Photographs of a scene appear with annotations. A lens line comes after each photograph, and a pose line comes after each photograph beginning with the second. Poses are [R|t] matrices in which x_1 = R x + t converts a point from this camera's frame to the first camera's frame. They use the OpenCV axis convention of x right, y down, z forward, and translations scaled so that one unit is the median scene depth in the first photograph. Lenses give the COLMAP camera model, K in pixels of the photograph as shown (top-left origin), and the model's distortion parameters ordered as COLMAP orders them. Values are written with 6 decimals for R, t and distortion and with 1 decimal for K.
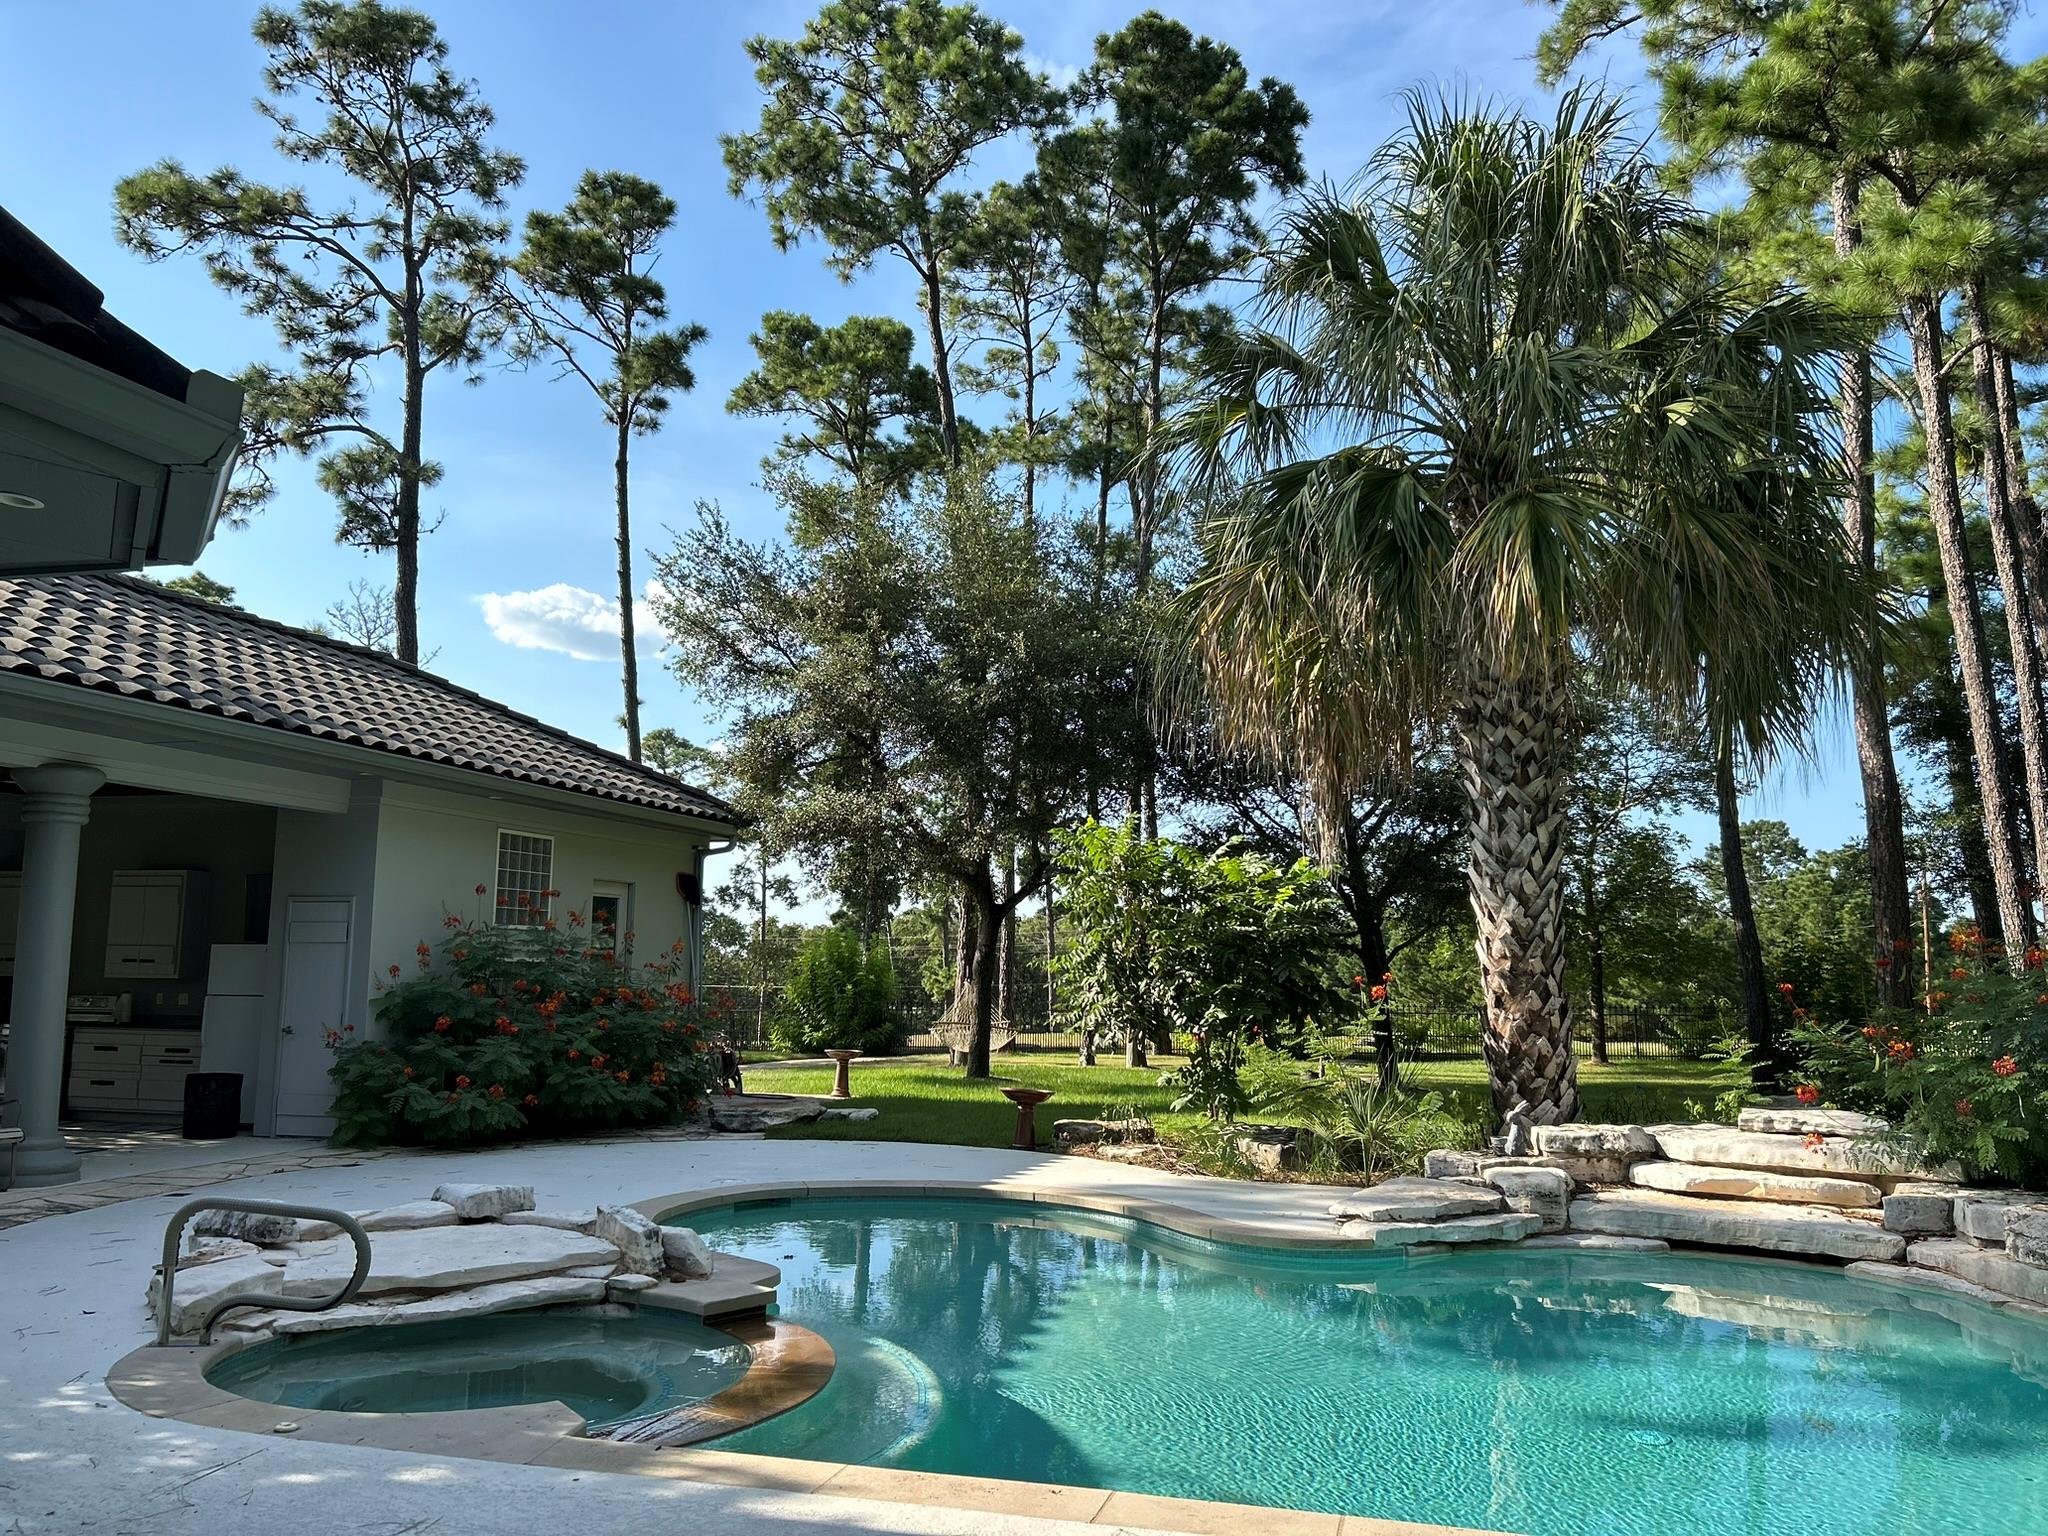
lens RADIAL K [[1536.7, 0, 1029.5], [0, 1536.7, 775.0], [0, 0, 1]] dist [0.053009, -0.052790]
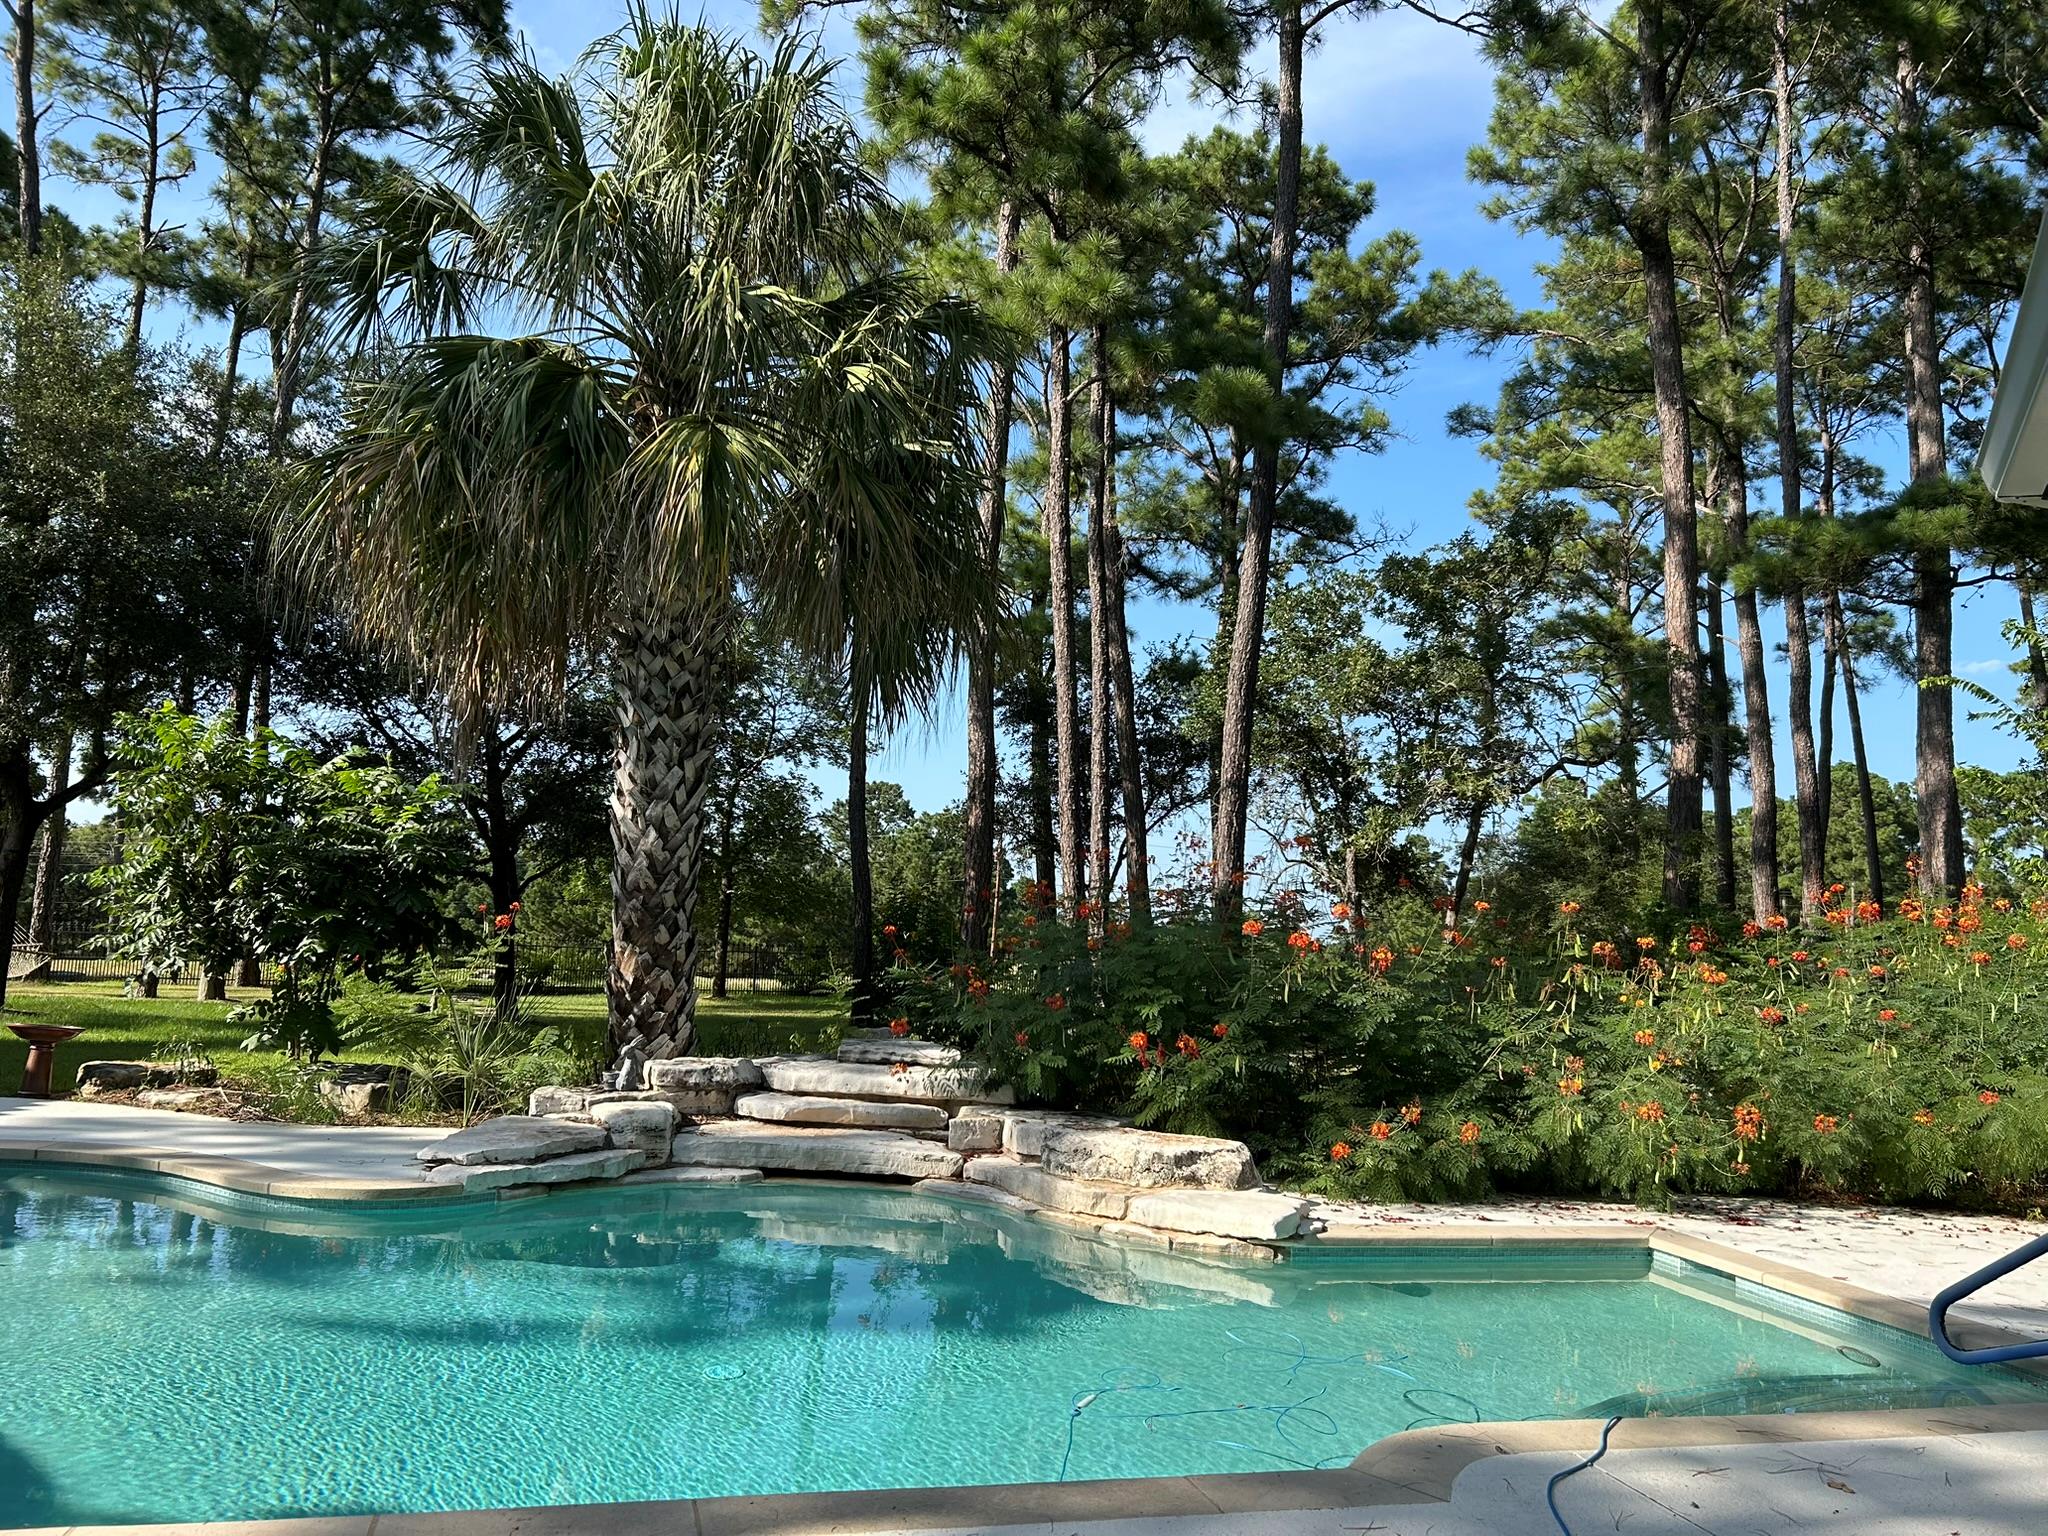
lens RADIAL K [[1536.7, 0, 1029.5], [0, 1536.7, 775.0], [0, 0, 1]] dist [0.053009, -0.052790]
pose [[0.855437, 0.086626, 0.510612, 0.008172], [-0.107595, 0.994127, 0.011601, 0.004295], [-0.506608, -0.064863, 0.859733, 0.021839]]
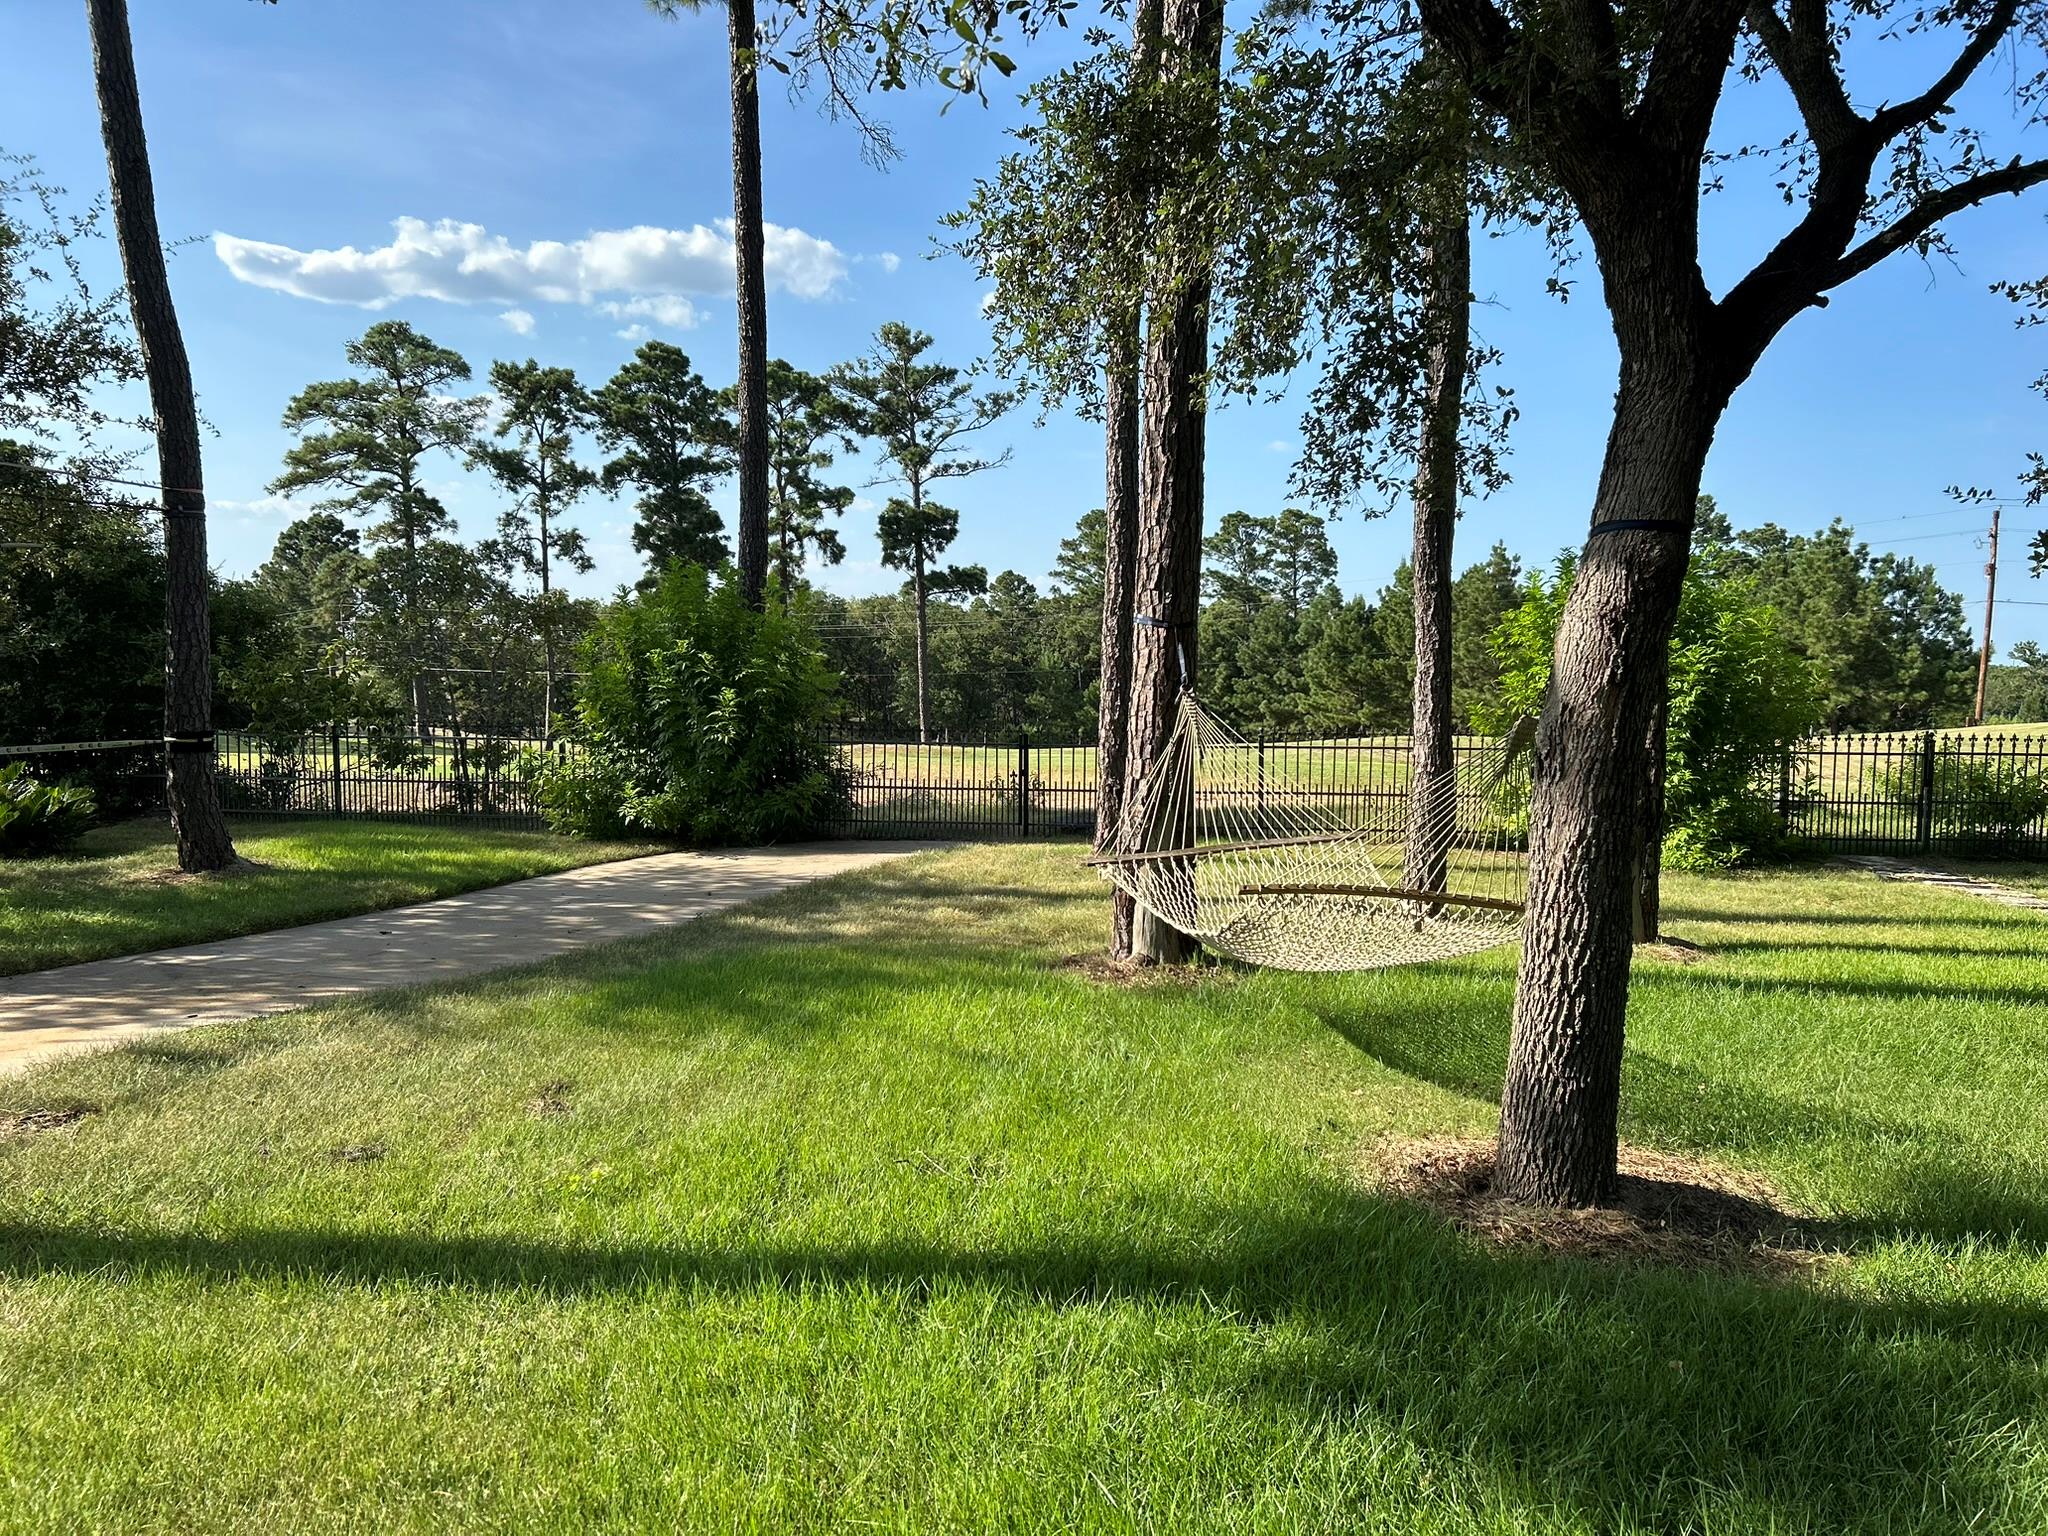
lens RADIAL K [[1536.7, 0, 1029.5], [0, 1536.7, 775.0], [0, 0, 1]] dist [0.053009, -0.052790]
pose [[0.991971, -0.002765, 0.126432, -0.251926], [-0.022730, 0.979582, 0.199756, 0.215996], [-0.124403, -0.201026, 0.971655, 1.636581]]
